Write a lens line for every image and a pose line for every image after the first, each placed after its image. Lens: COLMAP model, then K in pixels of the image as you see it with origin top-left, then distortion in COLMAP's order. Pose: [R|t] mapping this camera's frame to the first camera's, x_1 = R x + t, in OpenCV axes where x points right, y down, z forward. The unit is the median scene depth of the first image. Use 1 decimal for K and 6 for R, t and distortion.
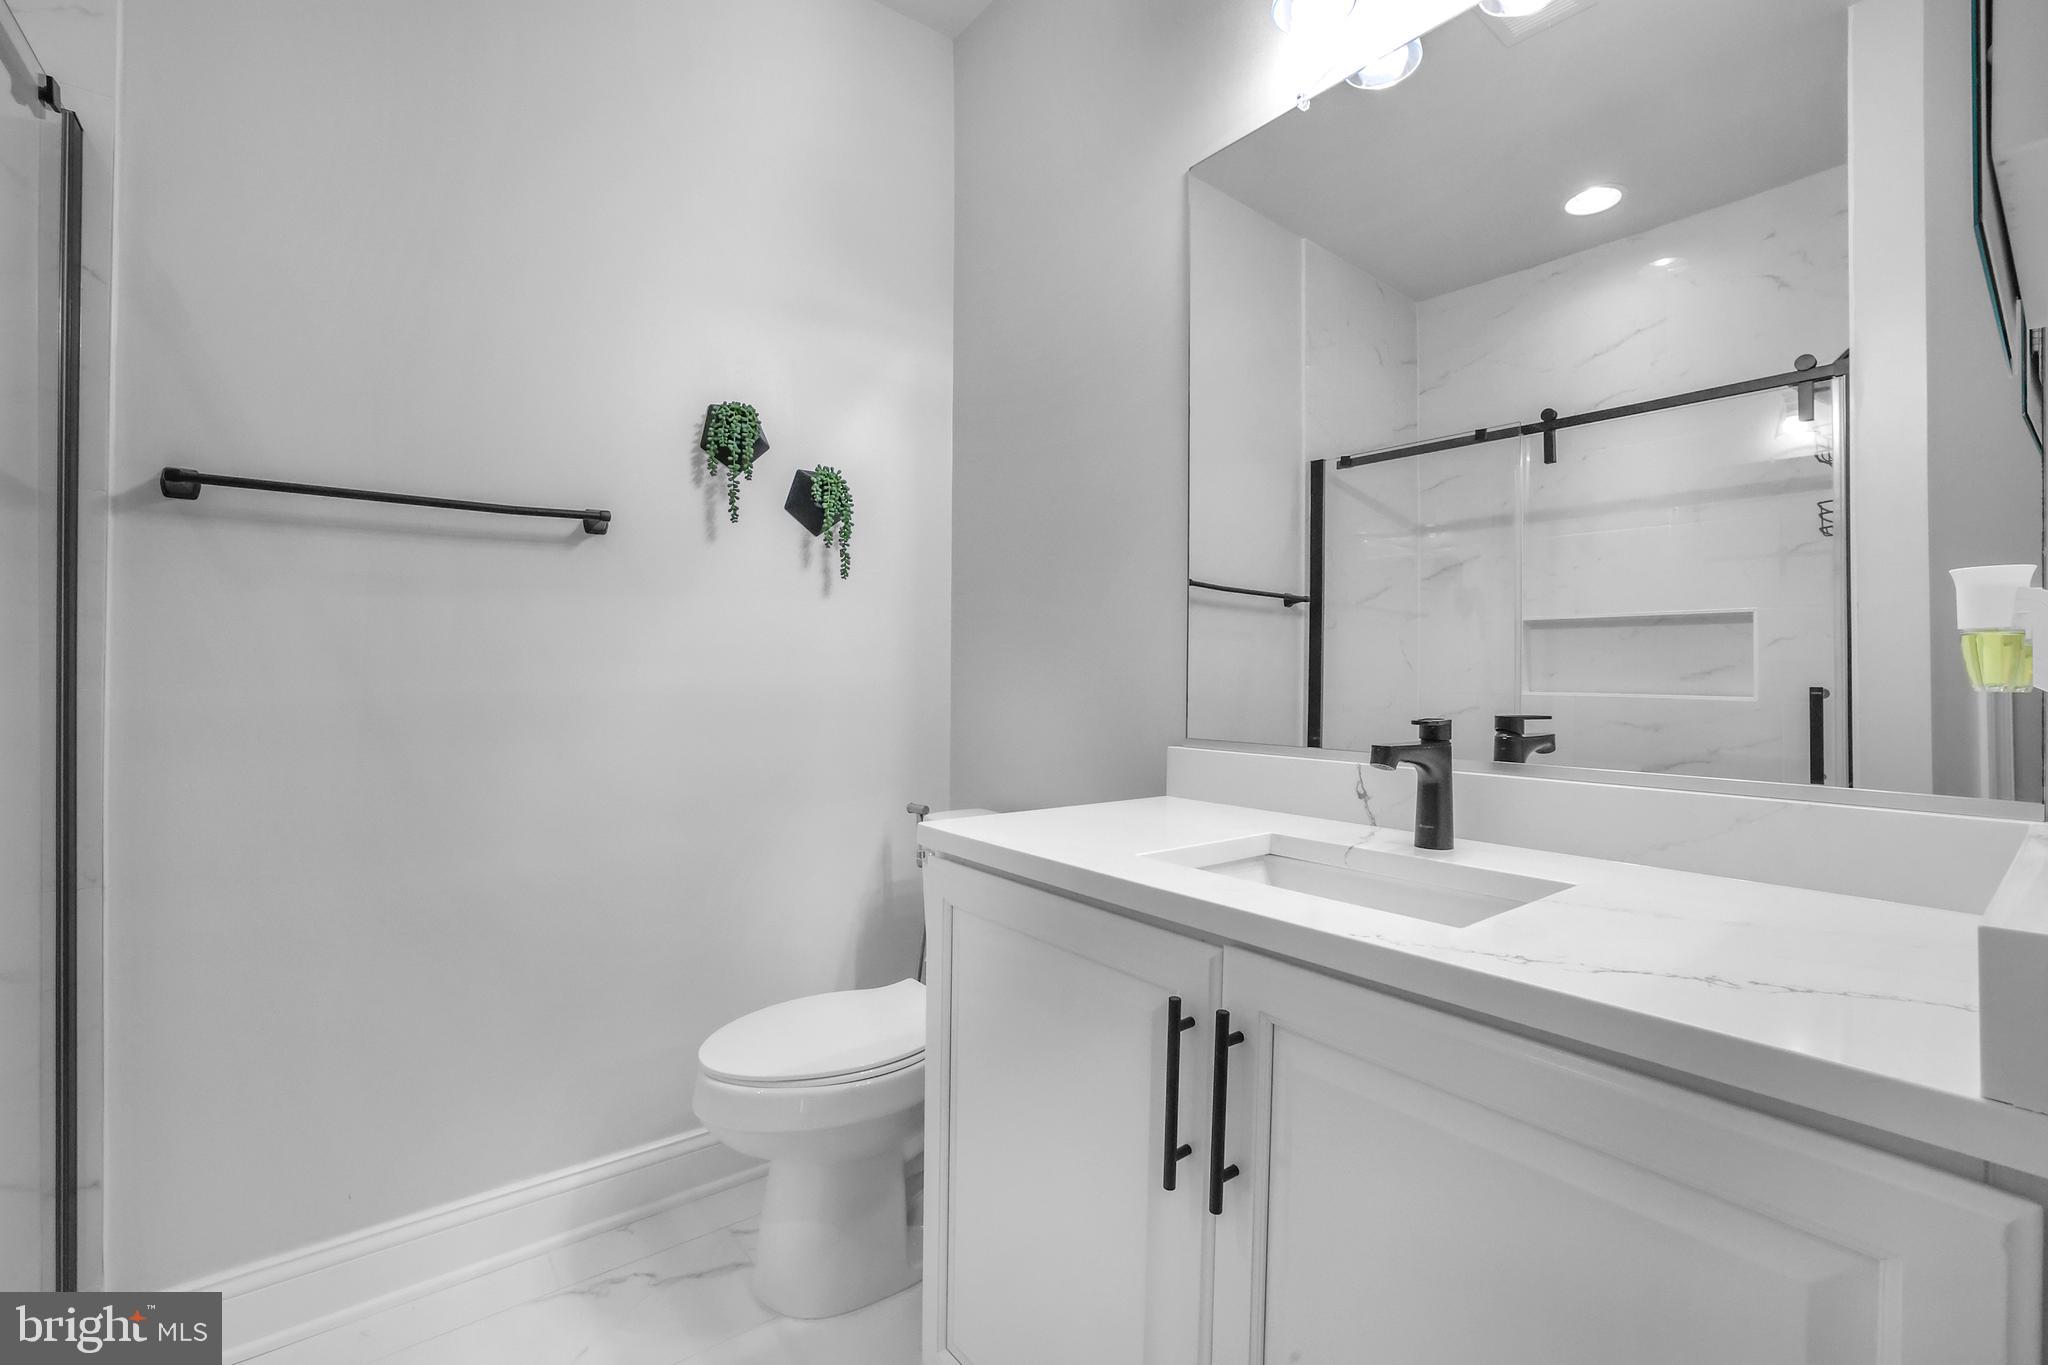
lens RADIAL K [[894.7, 0, 1026.6], [0, 894.7, 673.7], [0, 0, 1]] dist [-0.045079, 0.014509]
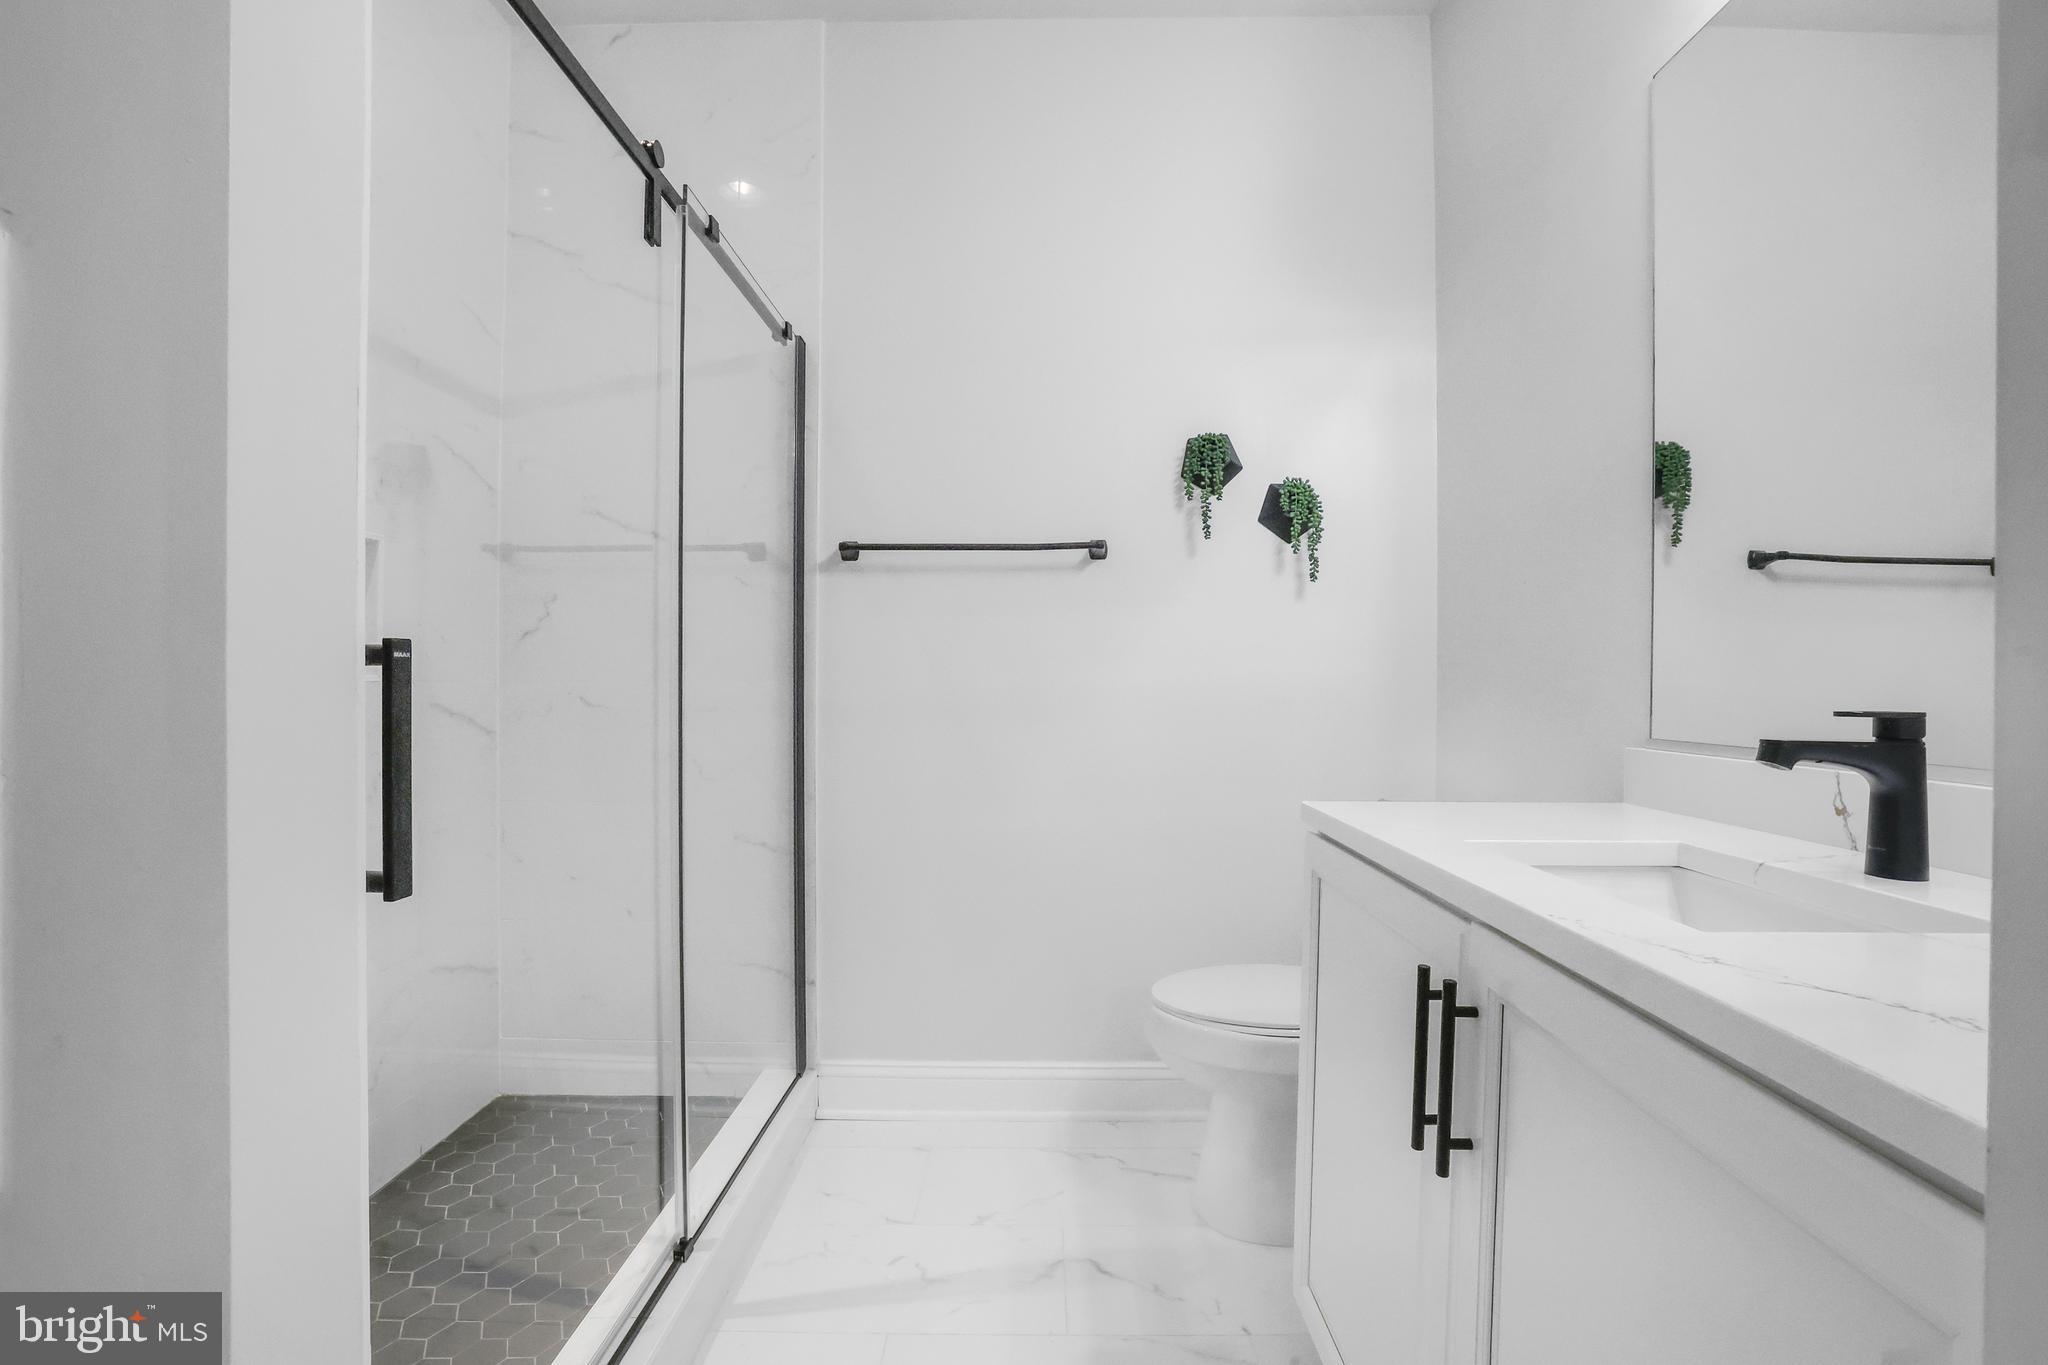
lens RADIAL K [[917.6, 0, 1026.0], [0, 917.6, 691.6], [0, 0, 1]] dist [-0.050051, -0.000165]
pose [[0.770007, 0.003428, -0.638026, 0.269772], [-0.000253, 0.999987, 0.005067, 0.022159], [0.638035, -0.003740, 0.769998, -0.058796]]
